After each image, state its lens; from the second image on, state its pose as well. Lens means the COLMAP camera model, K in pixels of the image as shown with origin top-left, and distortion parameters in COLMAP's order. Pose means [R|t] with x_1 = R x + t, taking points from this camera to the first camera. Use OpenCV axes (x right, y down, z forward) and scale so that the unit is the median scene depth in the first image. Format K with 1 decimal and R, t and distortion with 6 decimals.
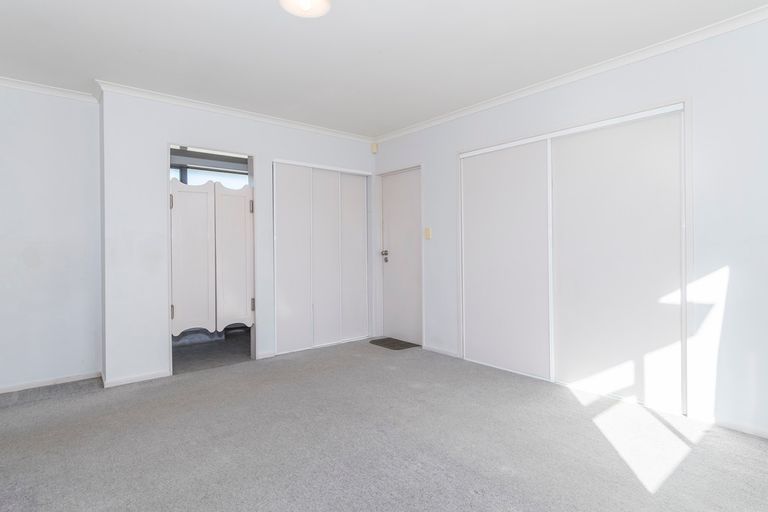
lens RADIAL K [[408.8, 0, 384.0], [0, 408.8, 256.0], [0, 0, 1]] dist [-0.001713, -0.000279]
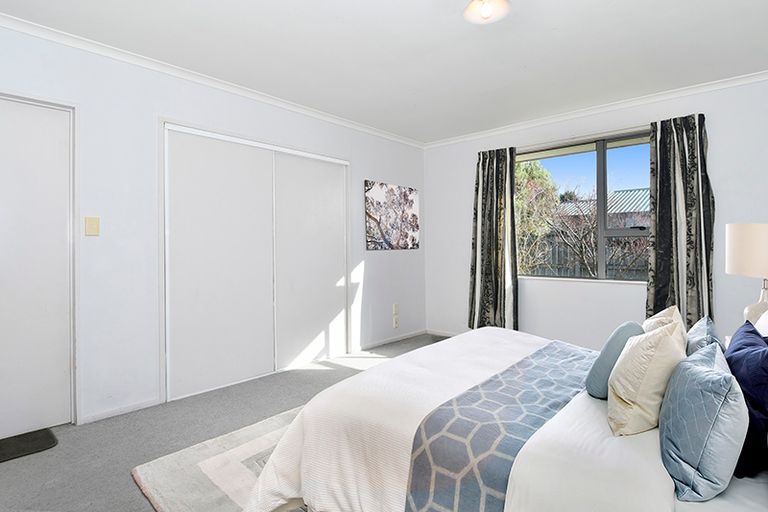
lens RADIAL K [[408.8, 0, 384.0], [0, 408.8, 256.0], [0, 0, 1]] dist [-0.001713, -0.000279]
pose [[-0.135089, -0.025074, 0.990516, -0.852136], [0.010311, 0.999590, 0.026710, -0.037250], [-0.990780, 0.013821, -0.134775, 1.039485]]
